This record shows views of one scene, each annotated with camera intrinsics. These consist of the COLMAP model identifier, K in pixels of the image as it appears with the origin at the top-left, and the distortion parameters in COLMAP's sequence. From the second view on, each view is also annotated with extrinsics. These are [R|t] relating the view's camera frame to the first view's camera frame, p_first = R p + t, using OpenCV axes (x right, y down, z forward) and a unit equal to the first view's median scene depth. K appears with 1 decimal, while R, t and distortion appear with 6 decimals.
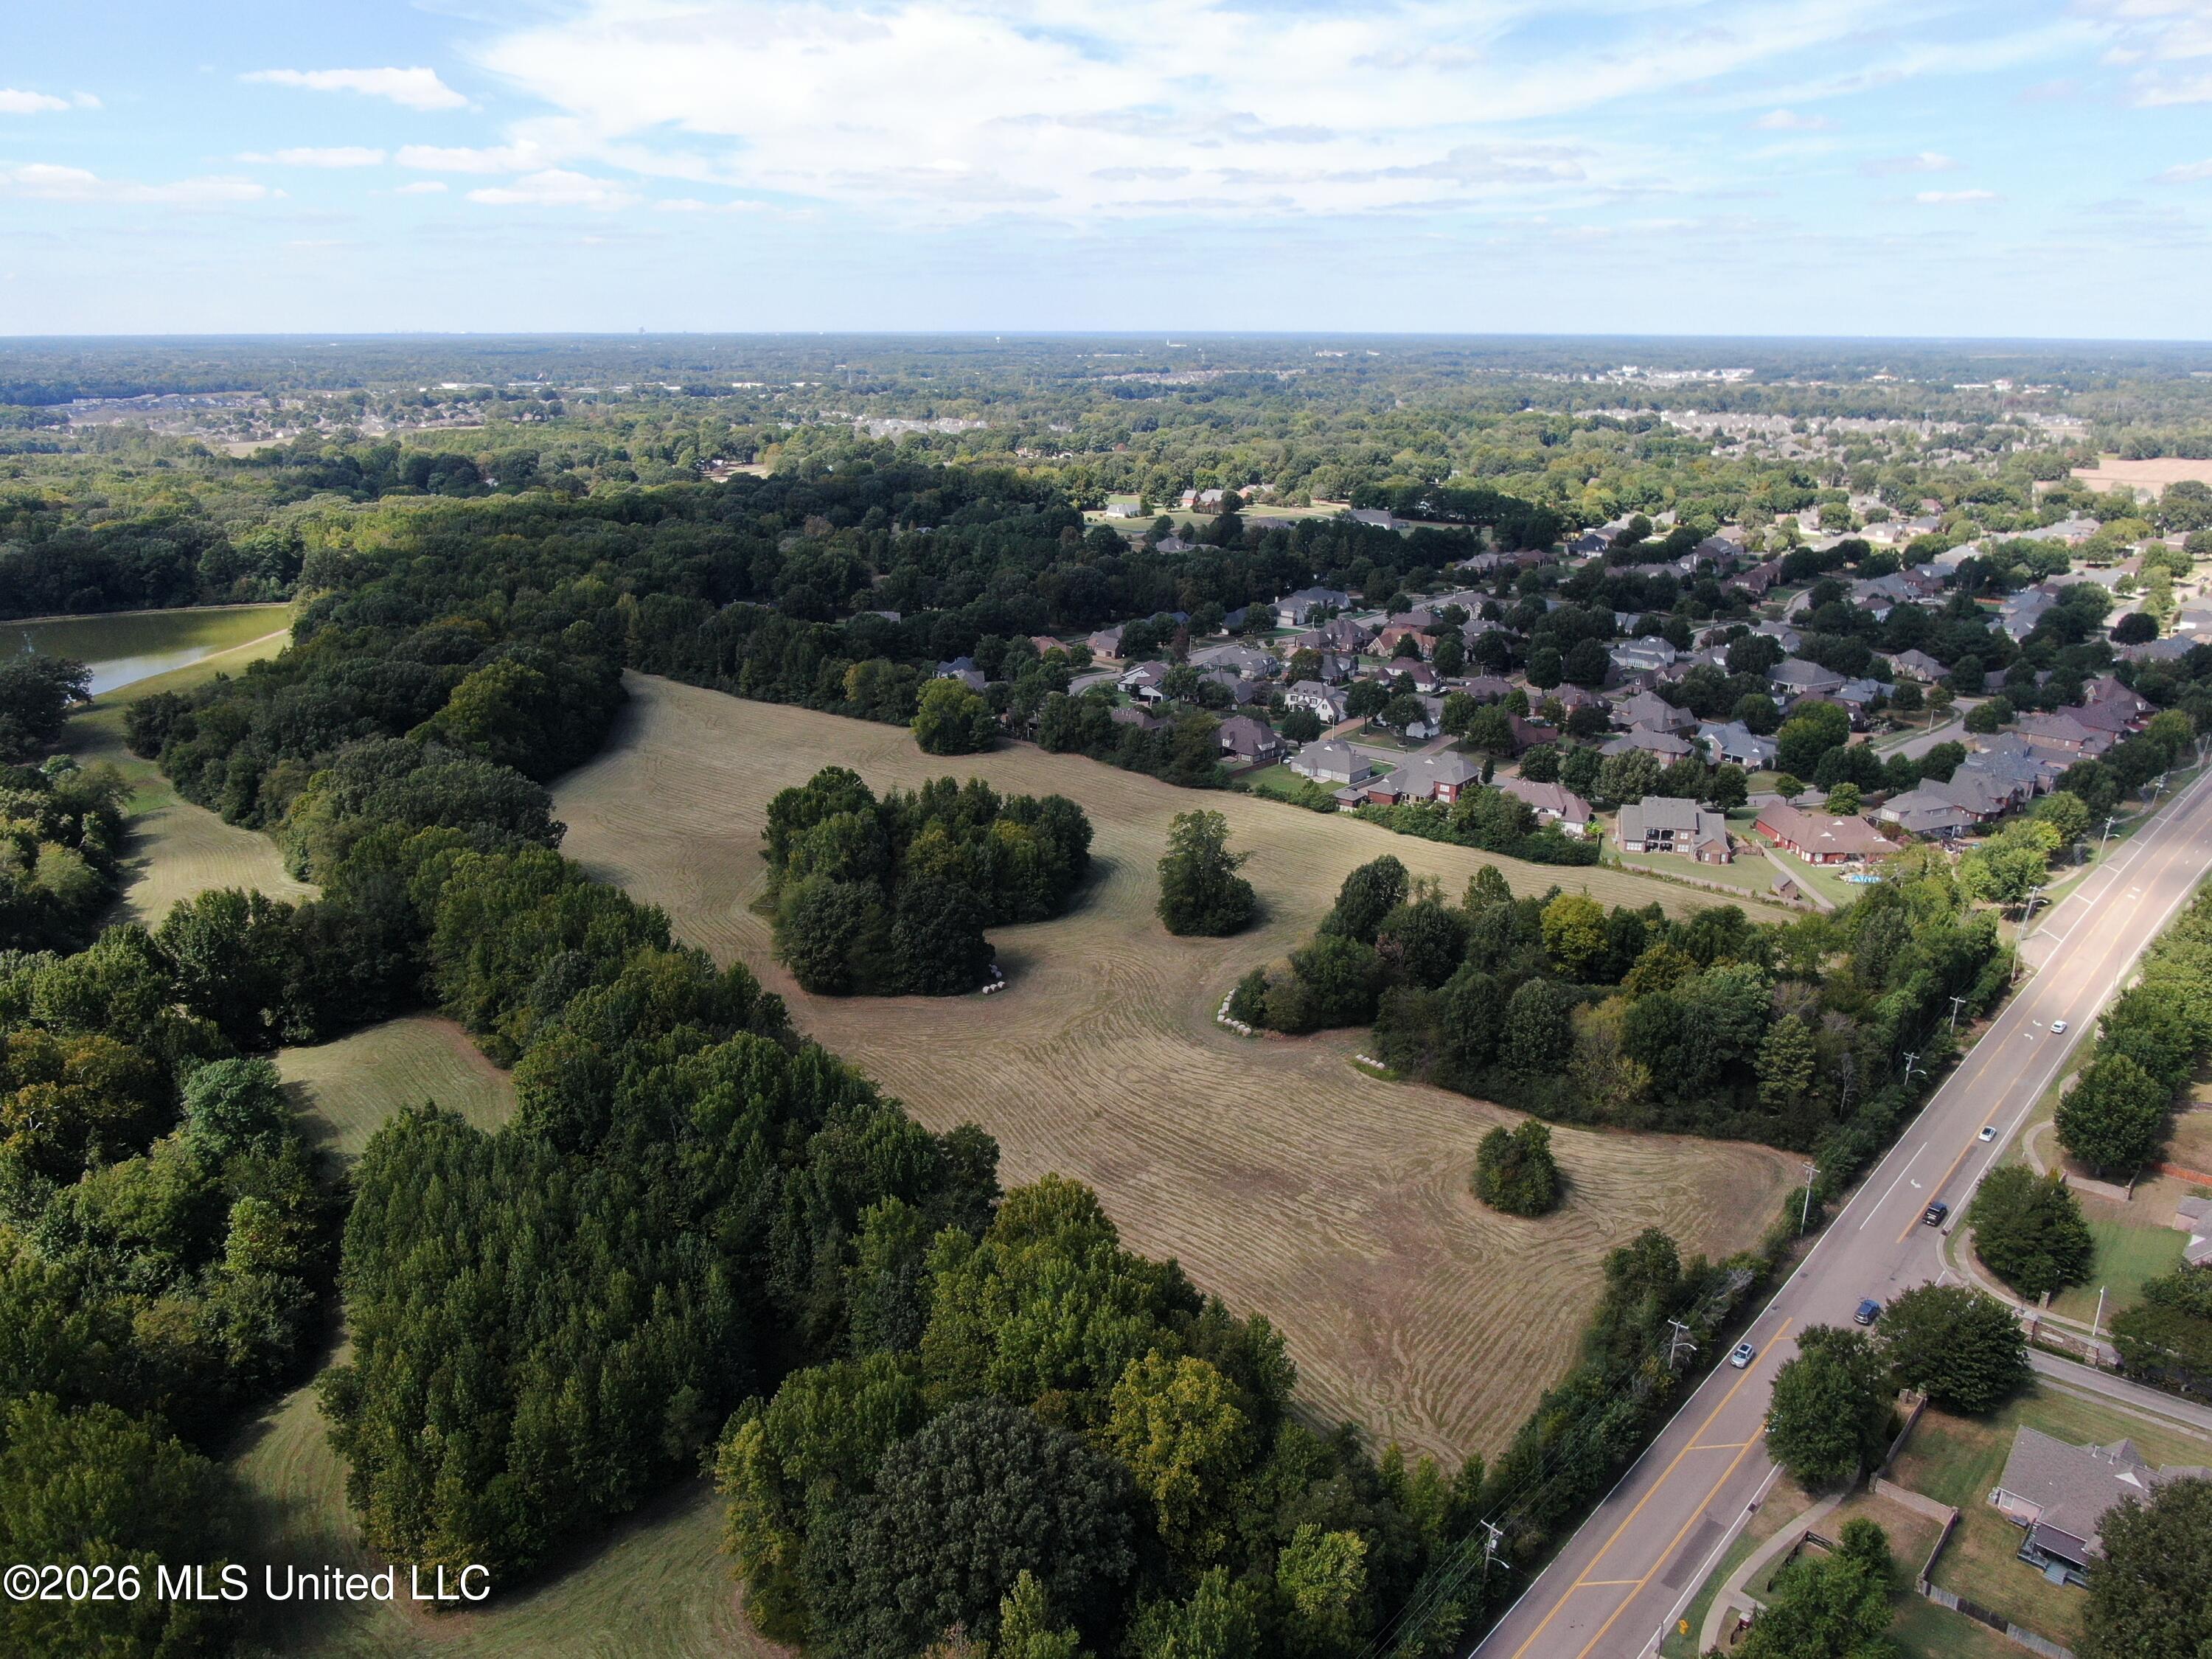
lens RADIAL K [[1597.0, 0, 1104.3], [0, 1597.0, 836.4], [0, 0, 1]] dist [-0.021049, 0.009856]
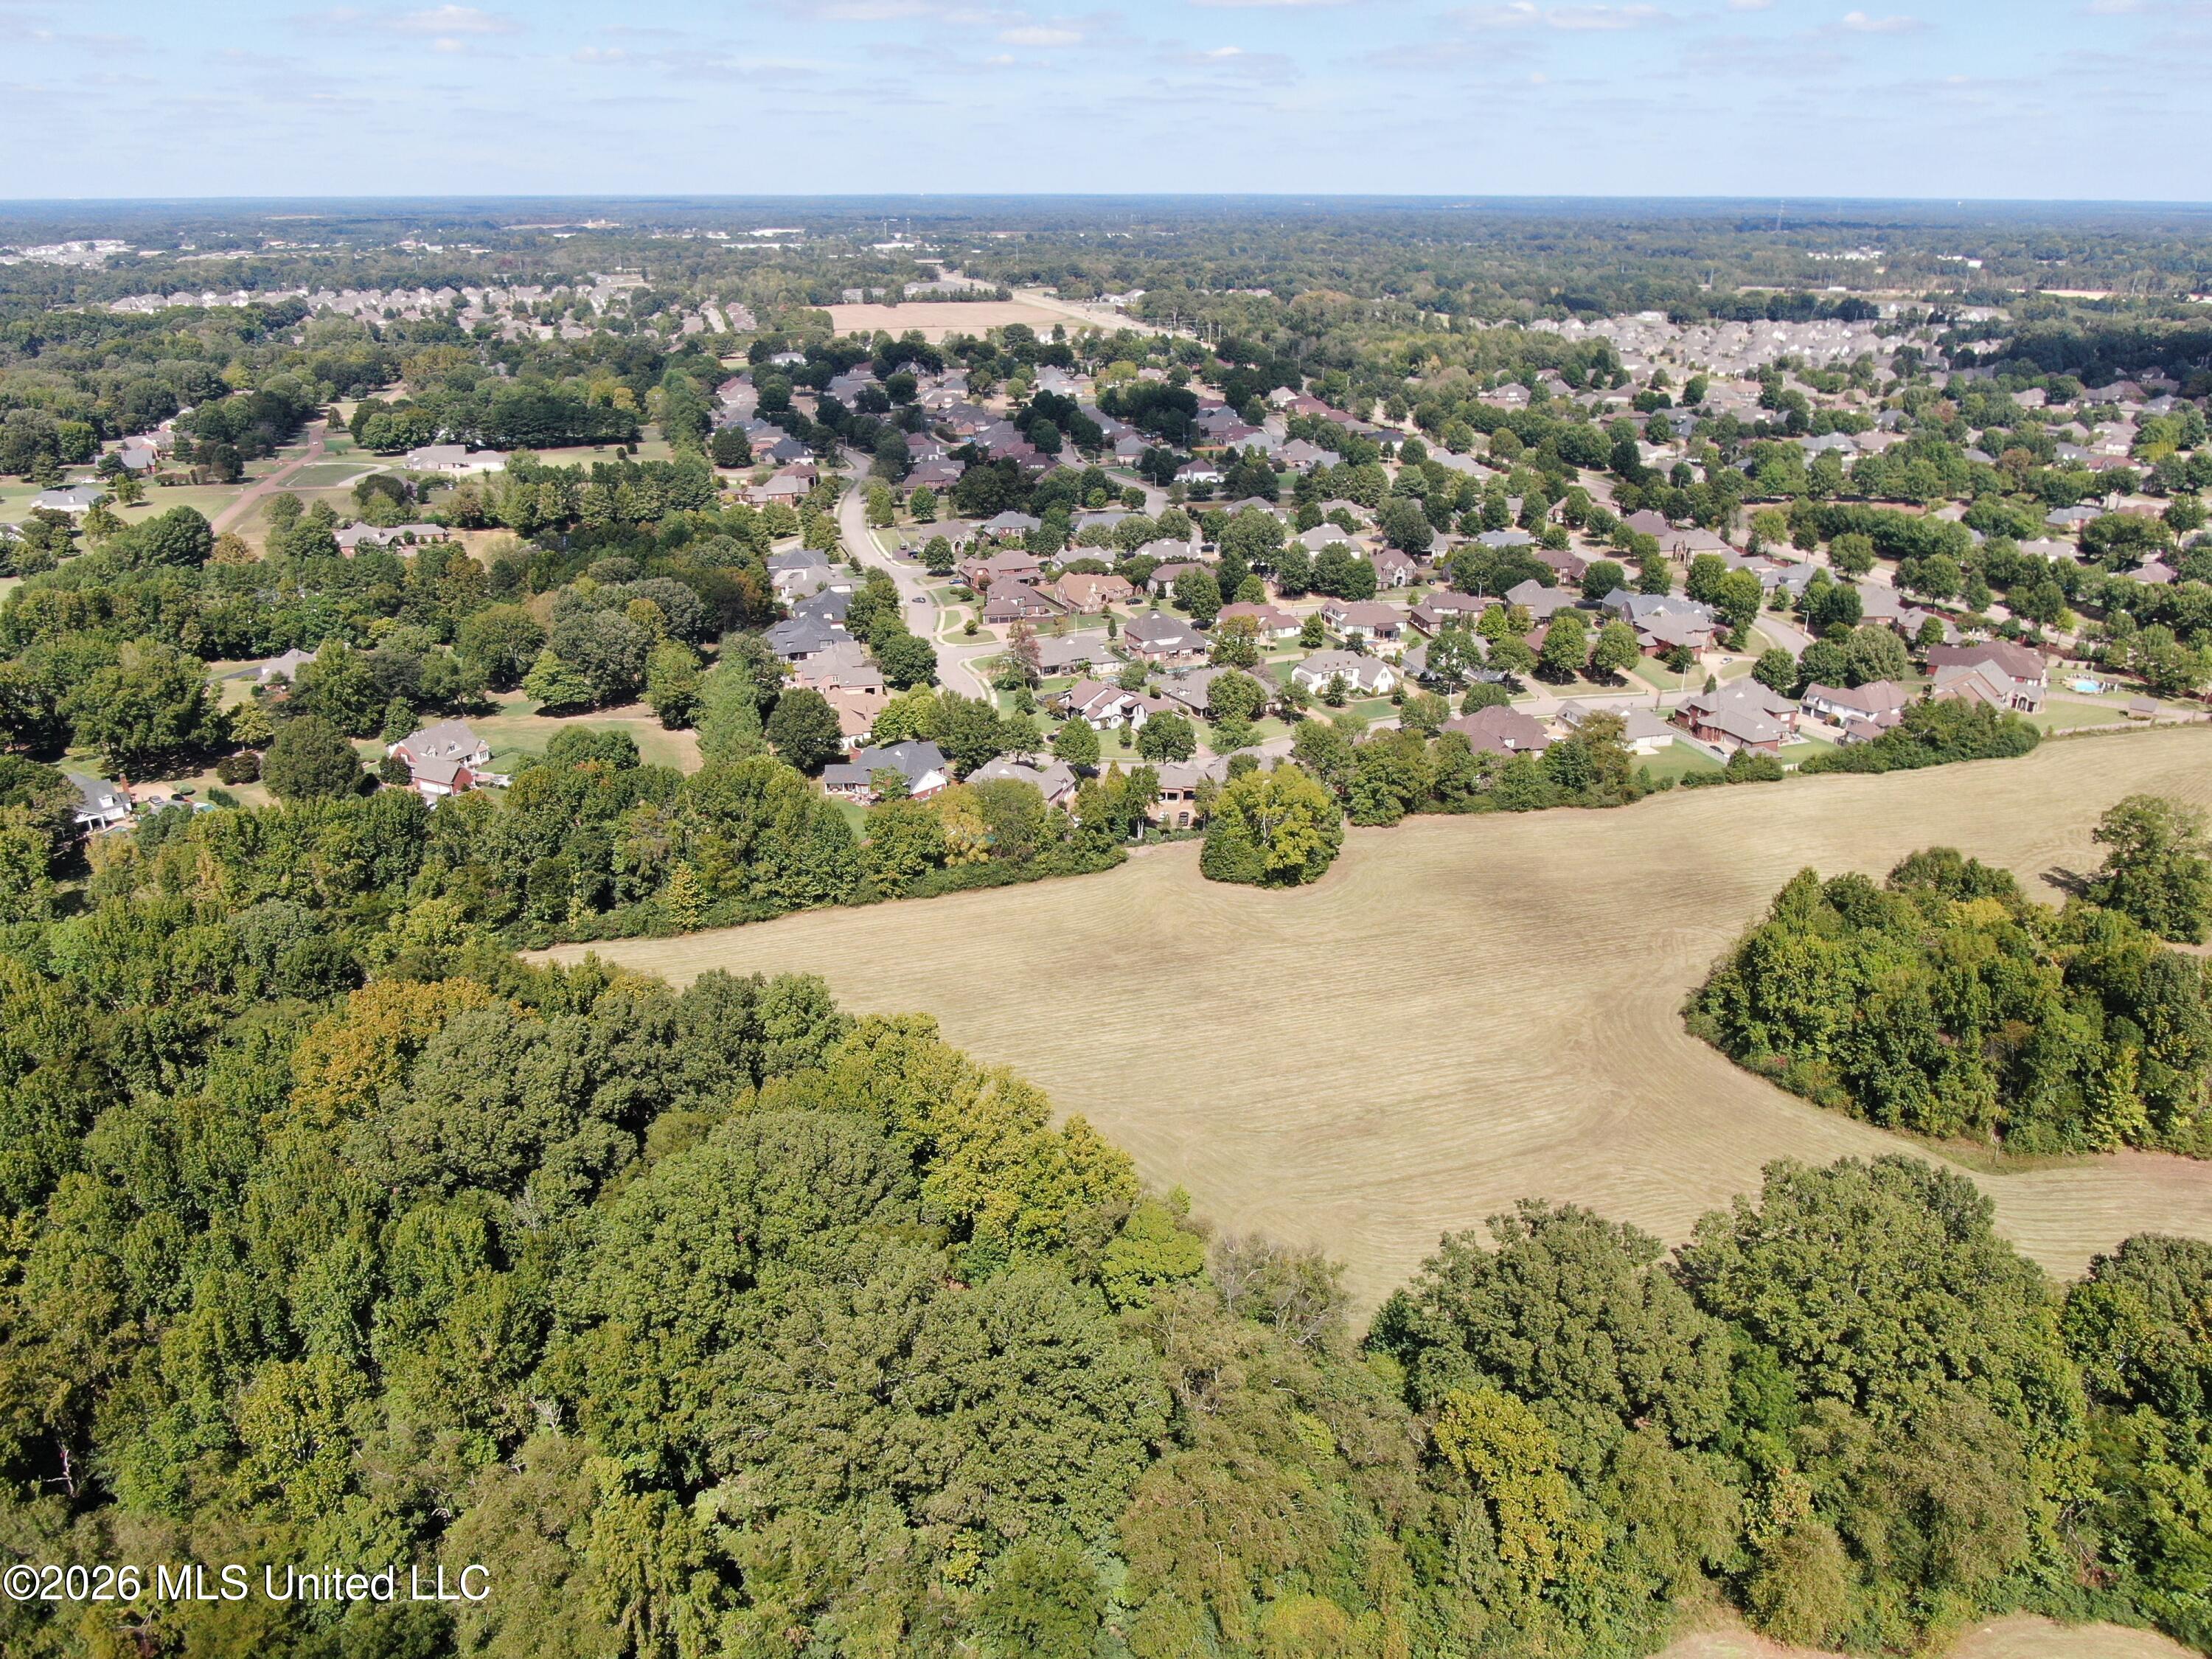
lens RADIAL K [[1597.0, 0, 1108.1], [0, 1597.0, 833.8], [0, 0, 1]] dist [-0.021049, 0.009856]
pose [[0.550941, -0.318622, 0.771326, -0.688626], [0.258172, 0.943982, 0.205537, -0.240833], [-0.793607, 0.085896, 0.602338, 0.713286]]
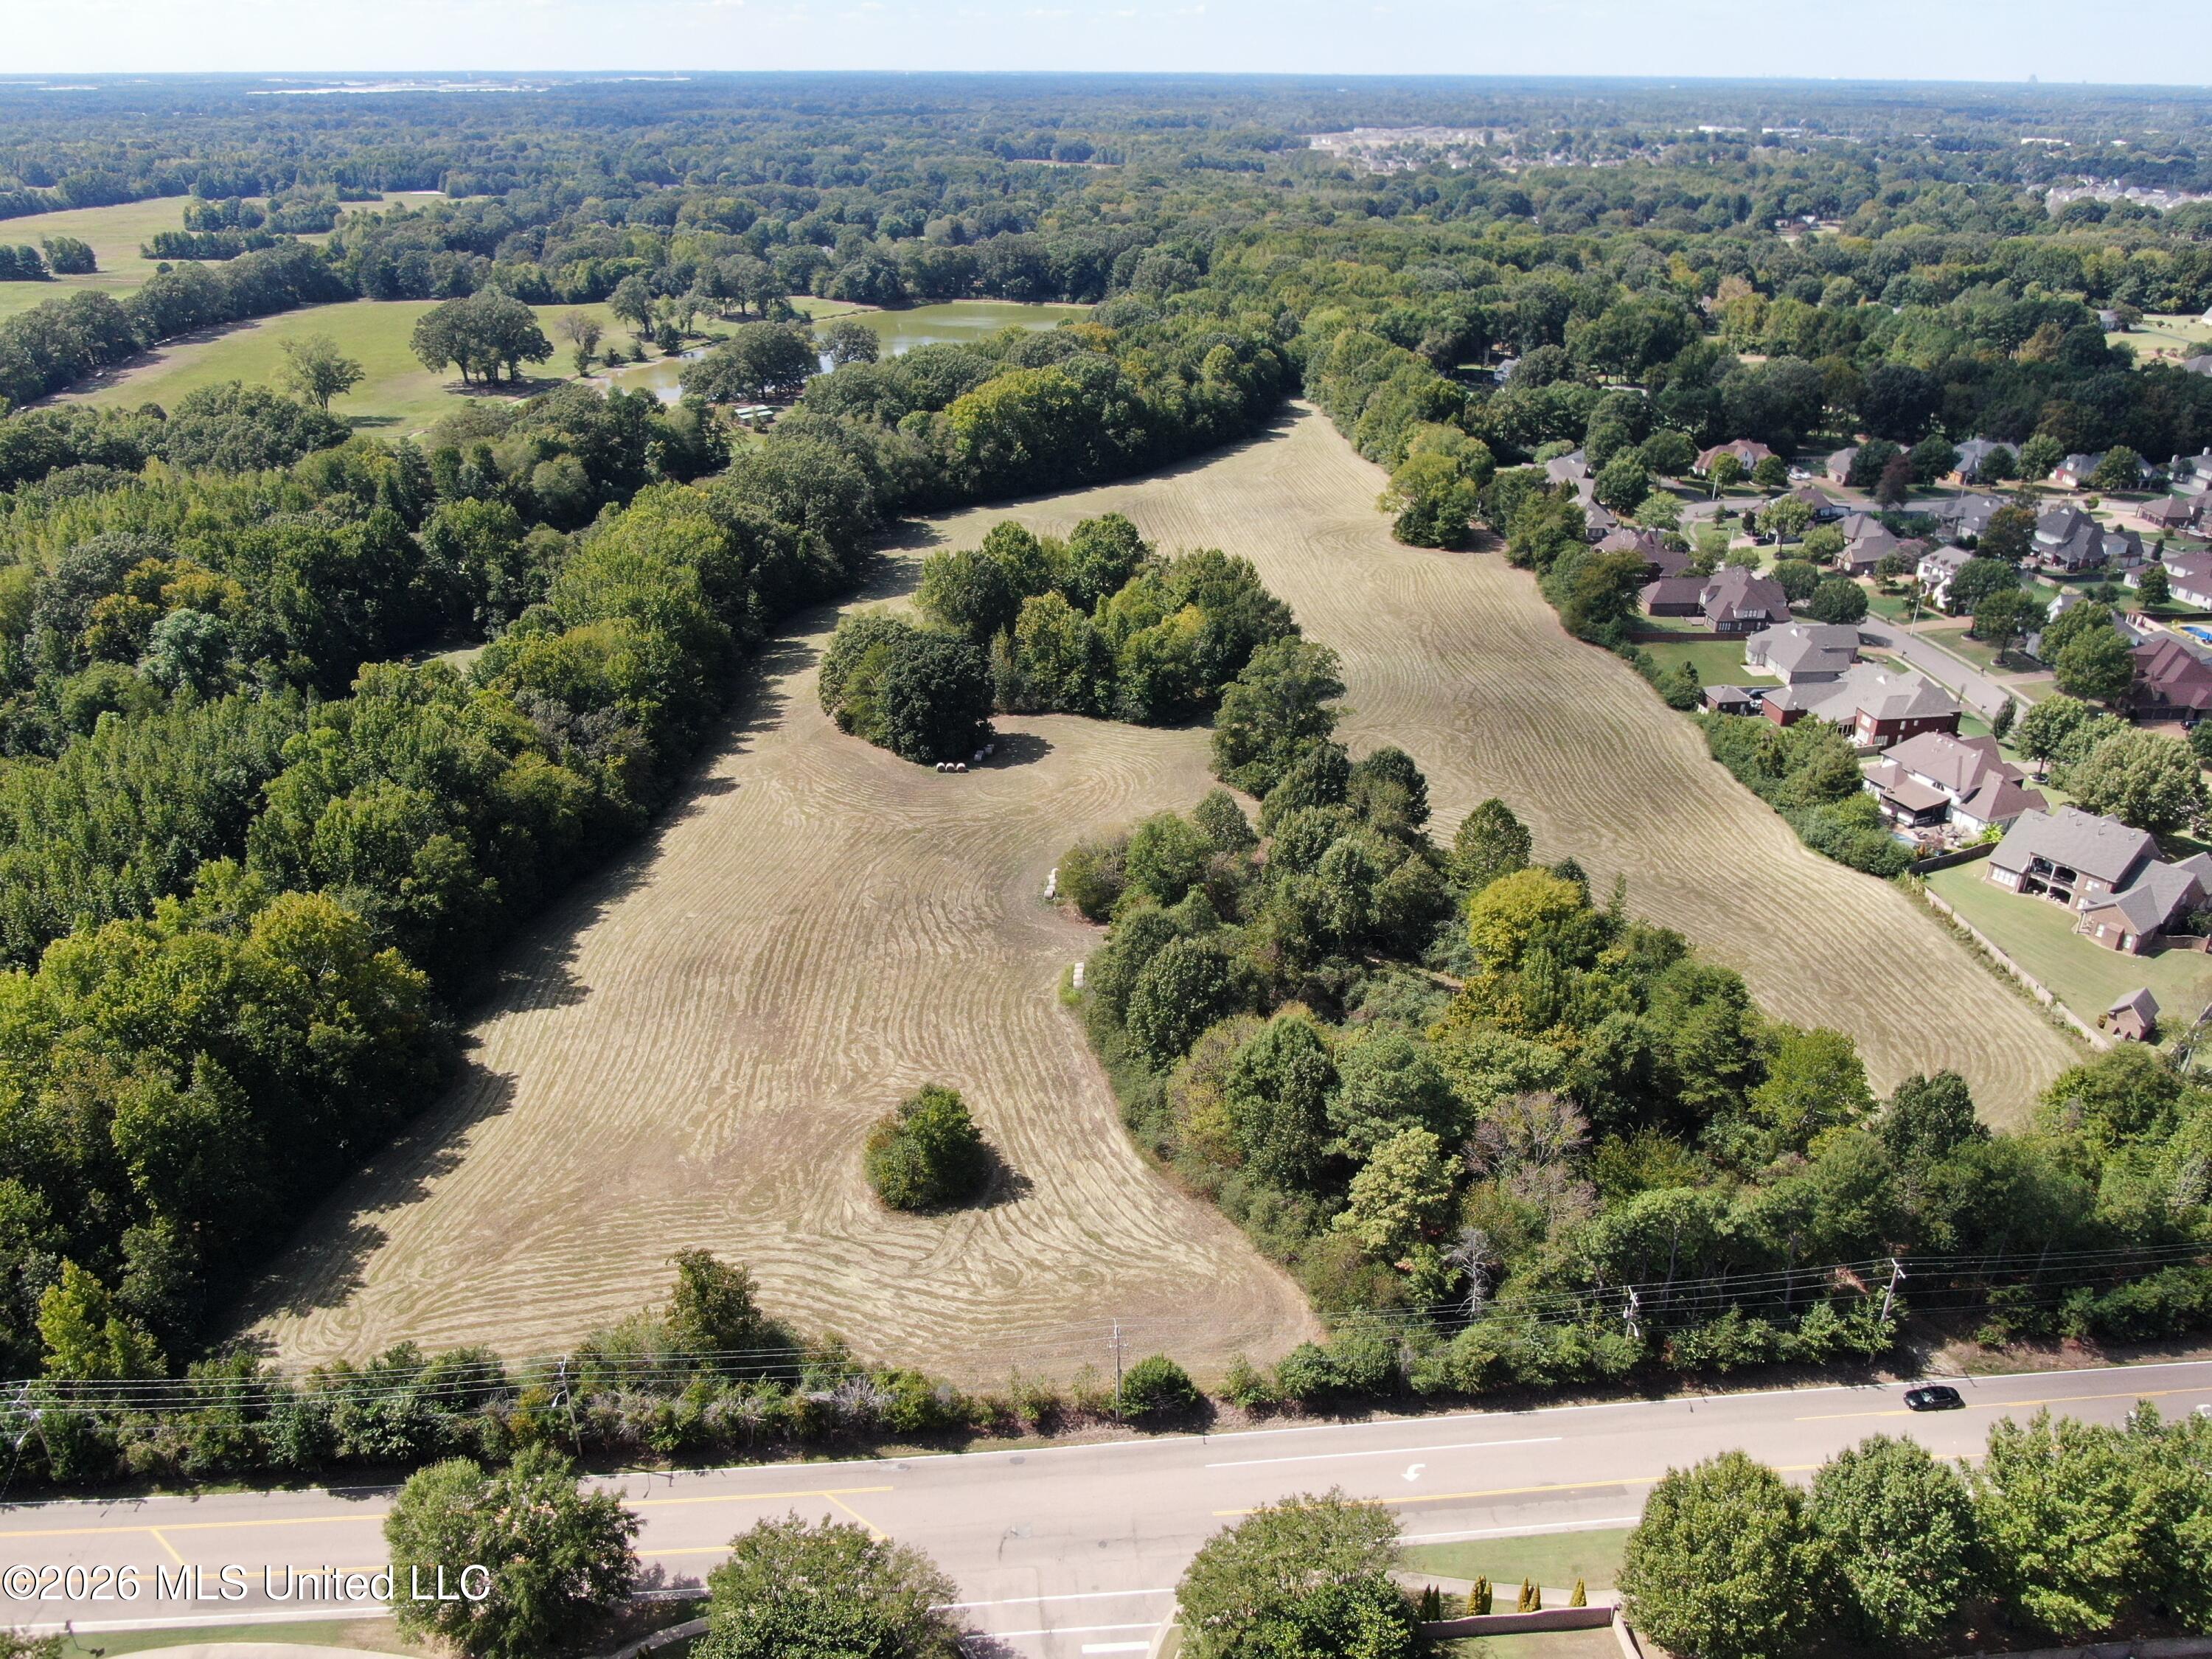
lens RADIAL K [[1597.0, 0, 1108.2], [0, 1597.0, 843.0], [0, 0, 1]] dist [-0.021049, 0.009856]
pose [[0.721055, 0.307904, -0.620705, 0.388688], [-0.217170, 0.951127, 0.219532, -0.055123], [0.657964, -0.023497, 0.752683, 0.267121]]
